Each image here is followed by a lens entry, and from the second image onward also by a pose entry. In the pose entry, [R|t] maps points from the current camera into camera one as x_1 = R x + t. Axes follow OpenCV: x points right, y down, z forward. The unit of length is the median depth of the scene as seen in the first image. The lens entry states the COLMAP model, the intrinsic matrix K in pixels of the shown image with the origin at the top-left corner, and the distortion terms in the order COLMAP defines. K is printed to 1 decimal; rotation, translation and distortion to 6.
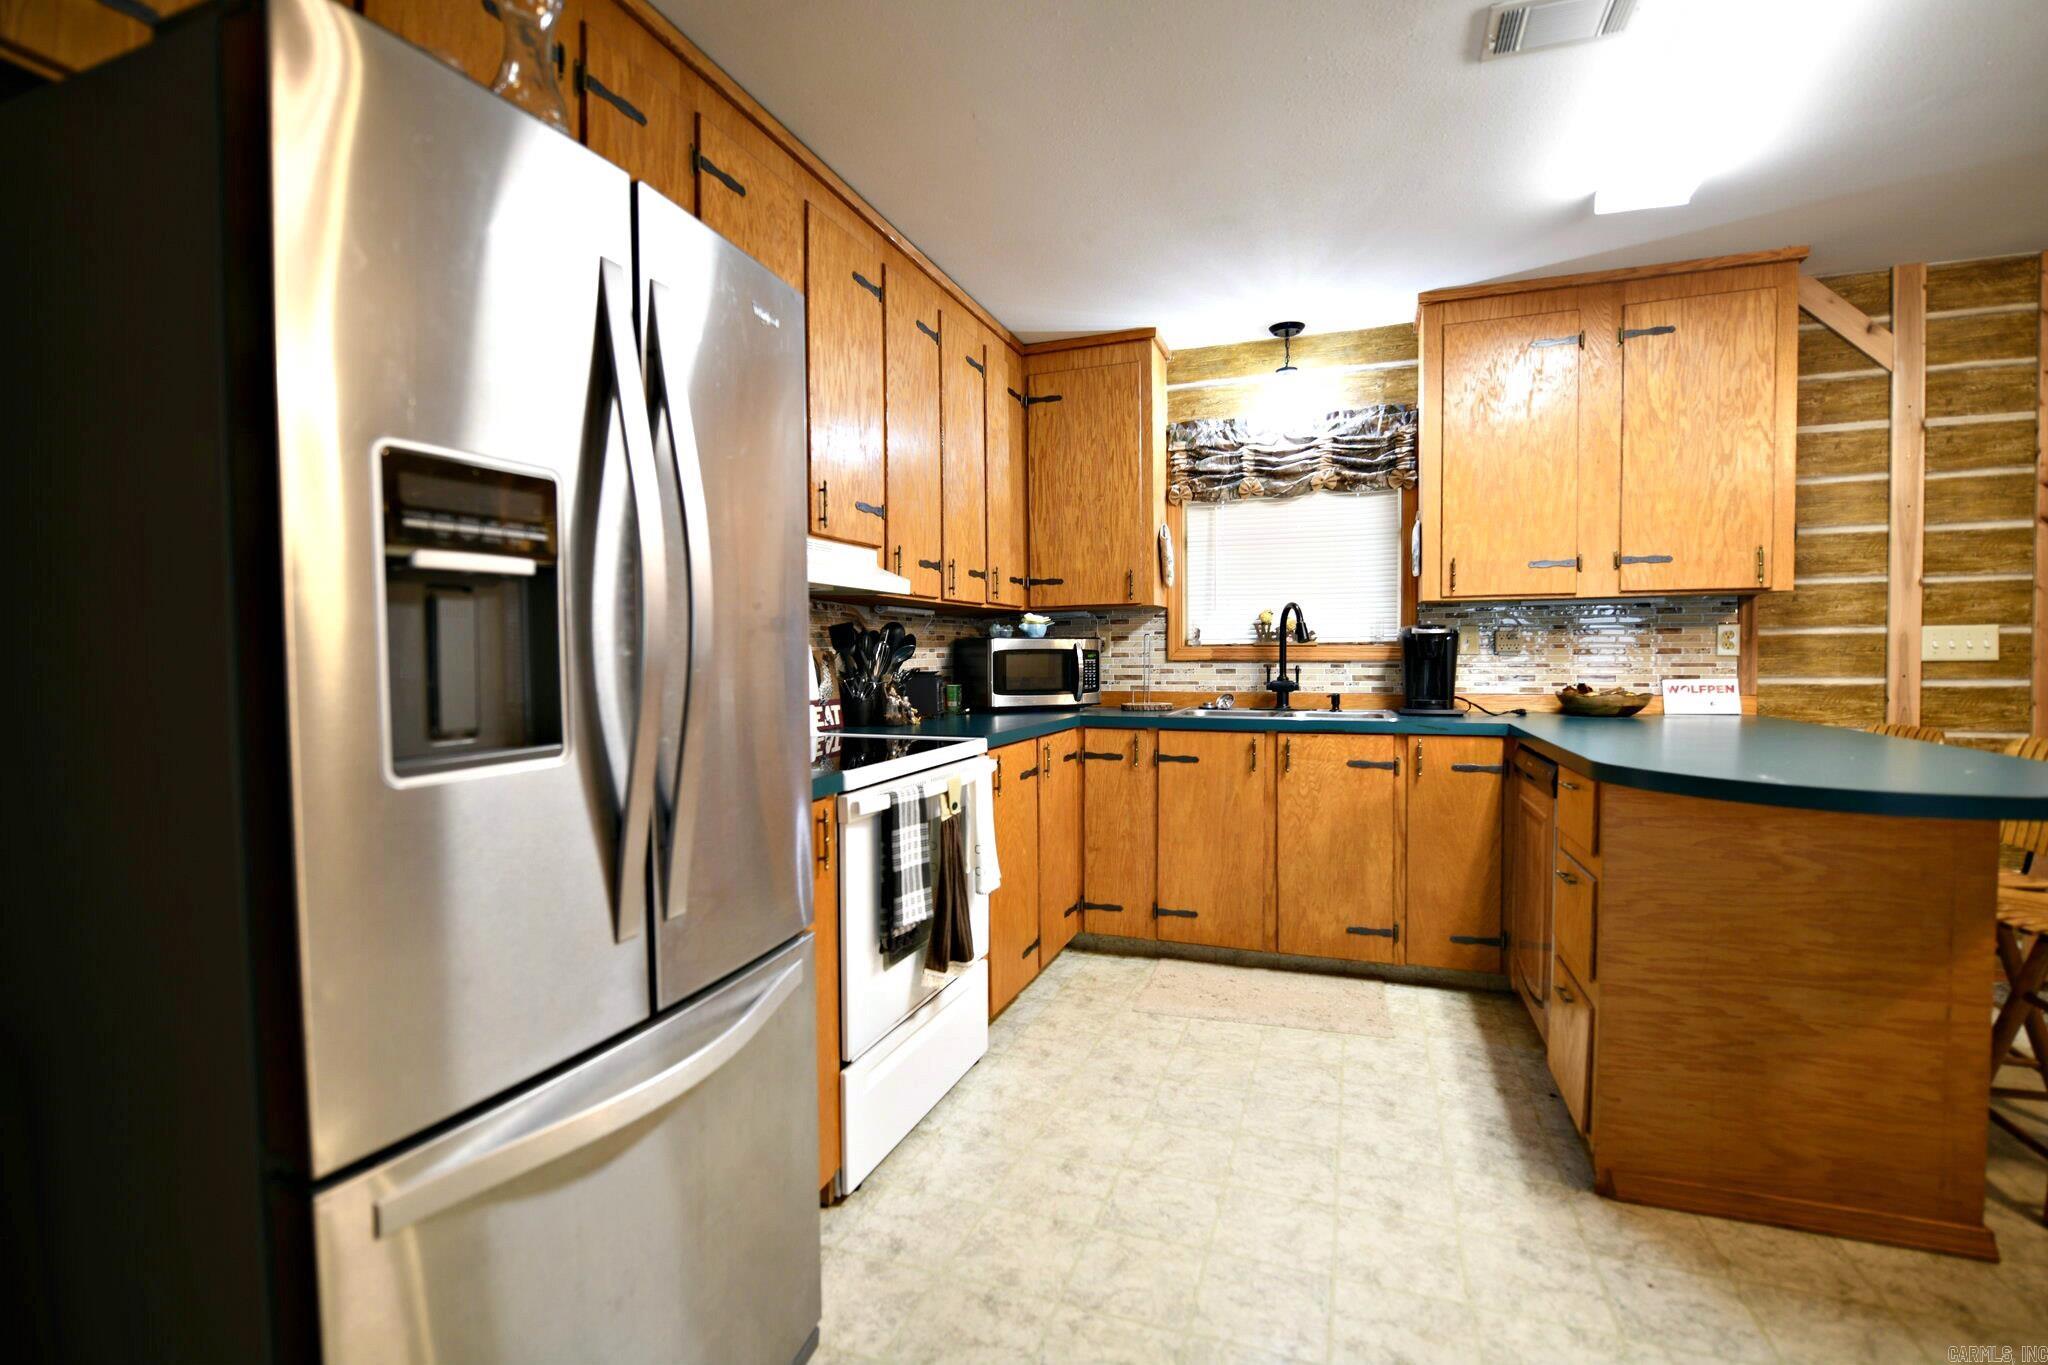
lens RADIAL K [[921.2, 0, 1024.0], [0, 921.2, 682.5], [0, 0, 1]] dist [-0.007169, -0.001234]
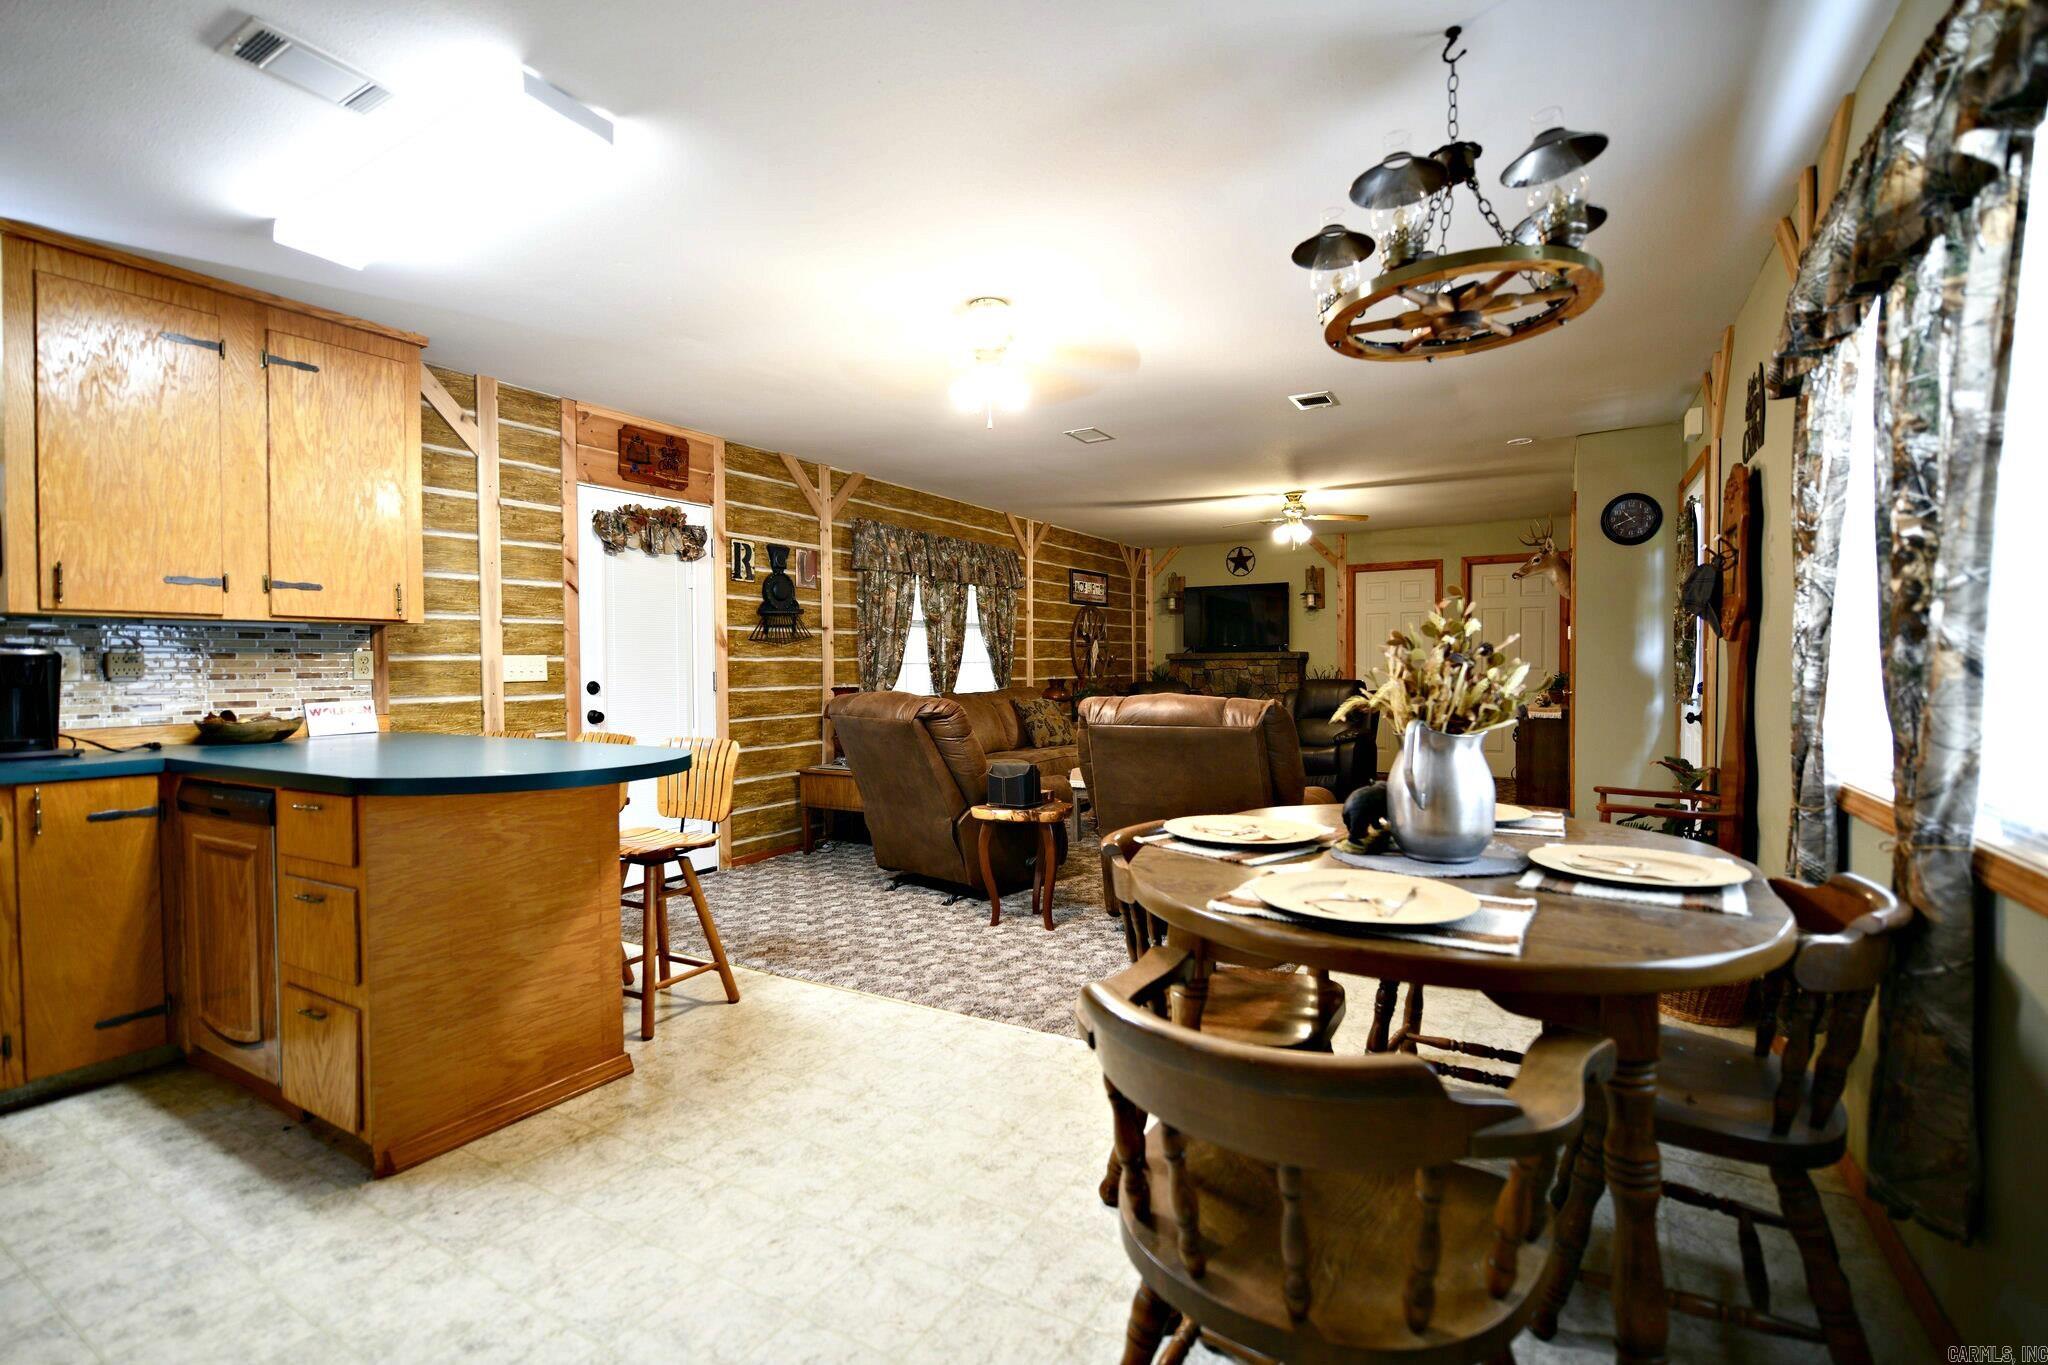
lens RADIAL K [[921.2, 0, 1024.0], [0, 921.2, 682.5], [0, 0, 1]] dist [-0.007169, -0.001234]
pose [[0.186720, -0.012084, 0.982339, -0.175491], [0.039762, 0.999198, 0.004734, 0.000753], [-0.981608, 0.038176, 0.187051, 0.020130]]
